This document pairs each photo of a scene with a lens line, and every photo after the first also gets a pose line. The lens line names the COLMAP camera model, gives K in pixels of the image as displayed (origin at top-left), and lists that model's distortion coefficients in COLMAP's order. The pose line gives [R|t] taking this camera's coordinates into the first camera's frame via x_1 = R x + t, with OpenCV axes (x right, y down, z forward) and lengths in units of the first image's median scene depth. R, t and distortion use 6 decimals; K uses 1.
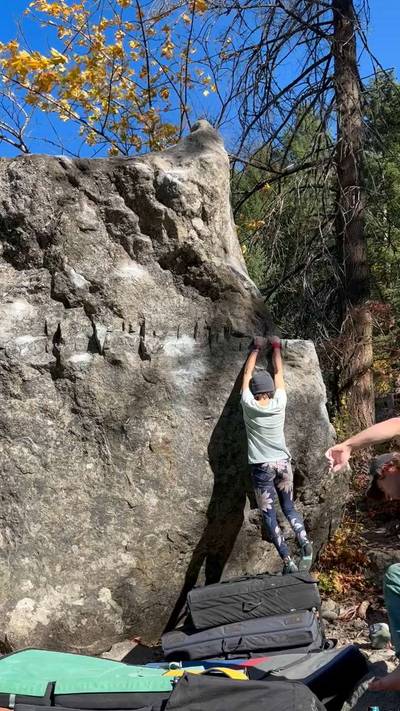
lens RADIAL K [[631.5, 0, 198.8], [0, 631.5, 358.1], [0, 0, 1]] dist [0.109859, -0.235637]
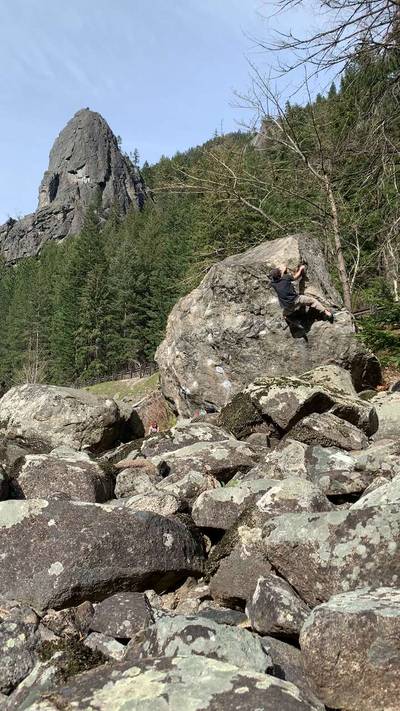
lens RADIAL K [[608.4, 0, 199.9], [0, 608.4, 353.8], [0, 0, 1]] dist [0.140173, -0.270248]
pose [[0.895748, -0.123950, -0.426933, 0.720517], [0.208622, 0.965235, 0.157477, -0.397739], [0.392571, -0.230127, 0.890466, -1.577138]]
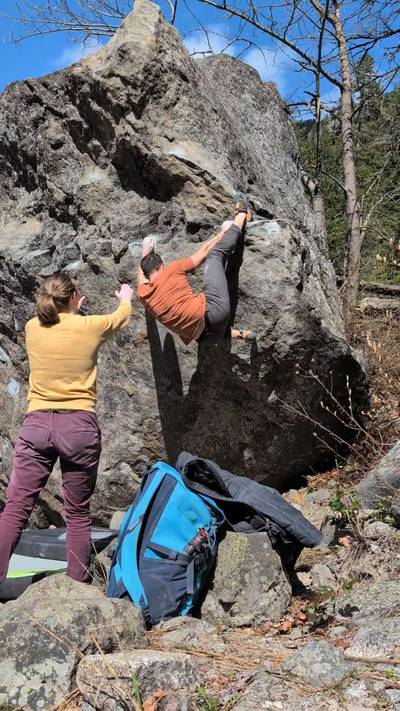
lens RADIAL K [[631.5, 0, 198.8], [0, 631.5, 358.1], [0, 0, 1]] dist [0.109859, -0.235637]
pose [[0.860842, -0.029492, -0.508017, 0.560796], [0.129432, 0.978176, 0.162538, 0.005446], [0.492137, -0.205673, 0.845872, 0.133624]]
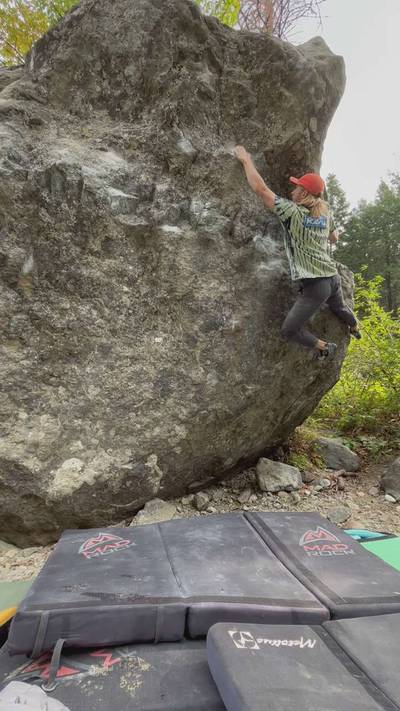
lens RADIAL K [[334.6, 0, 201.9], [0, 334.6, 358.1], [0, 0, 1]] dist [-0.001050, 0.001351]
pose [[0.940832, 0.159512, 0.298985, -0.264241], [-0.189553, 0.979068, 0.074133, 0.146994], [-0.280902, -0.126420, 0.951374, 0.469827]]
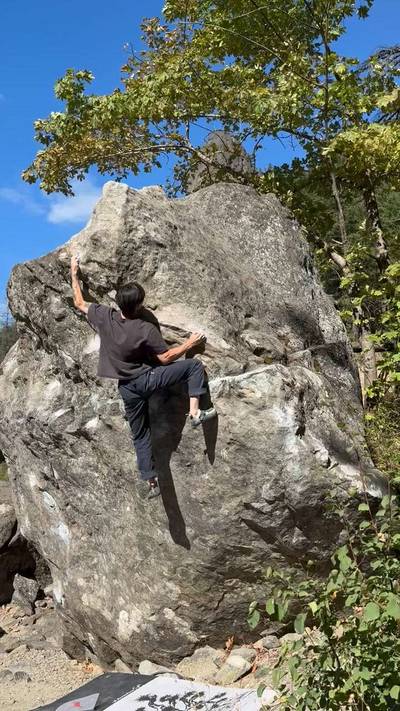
lens RADIAL K [[608.4, 0, 199.9], [0, 608.4, 353.8], [0, 0, 1]] dist [0.140173, -0.270248]
pose [[0.755659, -0.180405, -0.629629, 0.693179], [0.289753, 0.954210, 0.074345, -0.147956], [0.587386, -0.238616, 0.773330, 0.276607]]
